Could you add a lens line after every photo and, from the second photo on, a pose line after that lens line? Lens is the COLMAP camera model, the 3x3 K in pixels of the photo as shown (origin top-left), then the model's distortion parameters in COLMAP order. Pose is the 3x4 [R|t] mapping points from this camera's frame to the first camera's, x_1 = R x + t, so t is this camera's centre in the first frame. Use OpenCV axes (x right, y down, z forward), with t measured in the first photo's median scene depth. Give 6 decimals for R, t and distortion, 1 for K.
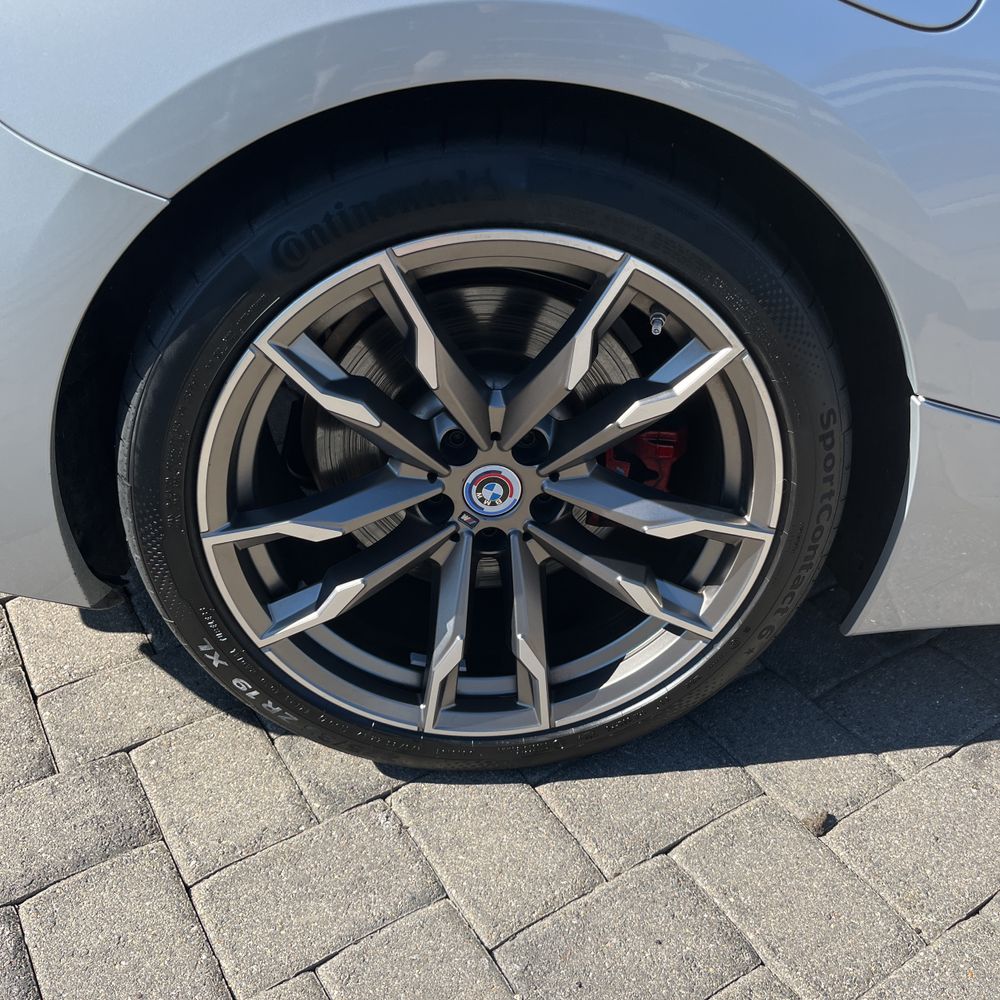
lens RADIAL K [[987.4, 0, 509.2], [0, 987.4, 498.7], [0, 0, 1]] dist [0.037677, -0.041757]
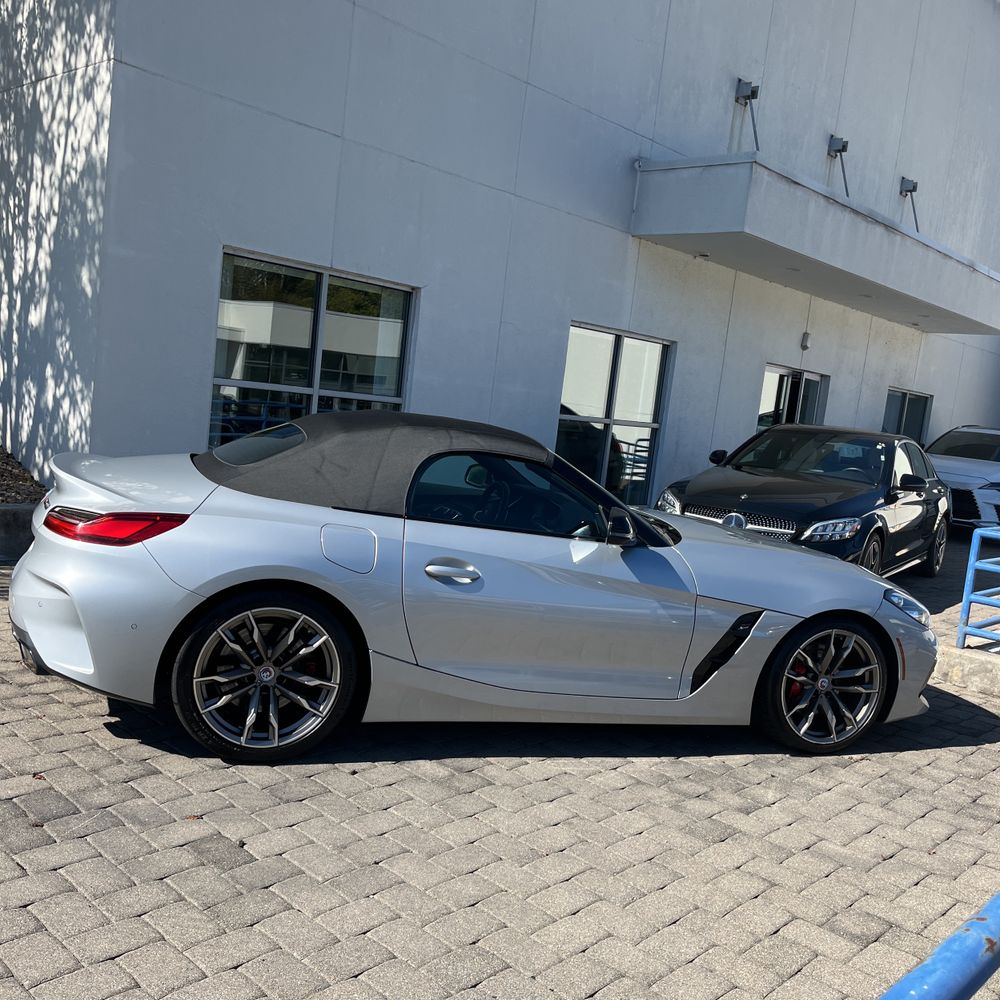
lens RADIAL K [[1025.5, 0, 515.4], [0, 1025.5, 482.0], [0, 0, 1]] dist [0.022127, -0.009325]
pose [[0.960446, 0.072108, 0.268970, -0.215073], [0.051421, 0.903358, -0.425794, 1.064719], [-0.273679, 0.422782, 0.863918, -3.032943]]
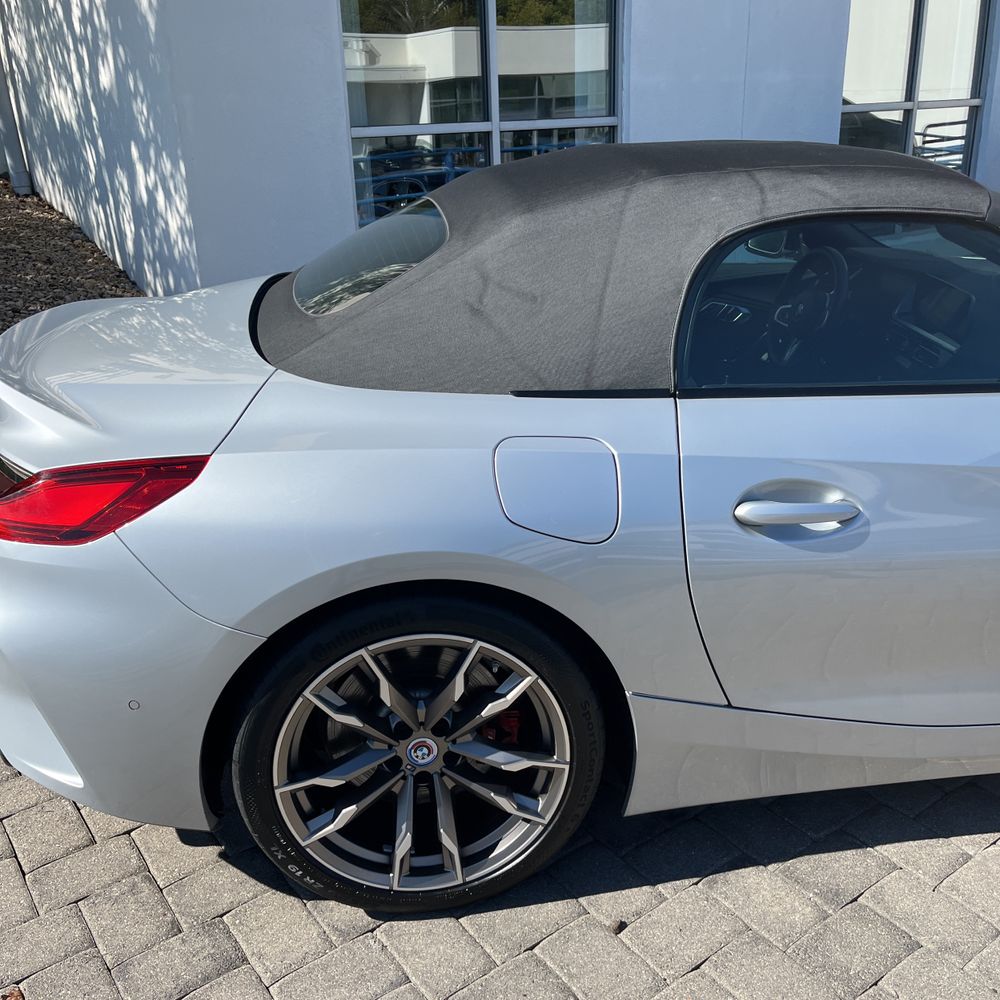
lens RADIAL K [[1020.0, 0, 488.8], [0, 1020.0, 505.0], [0, 0, 1]] dist [0.022380, -0.022124]
pose [[0.997549, -0.064284, 0.027633, 0.085729], [0.068141, 0.982231, -0.174871, -0.119866], [-0.015901, 0.176325, 0.984204, -1.007784]]
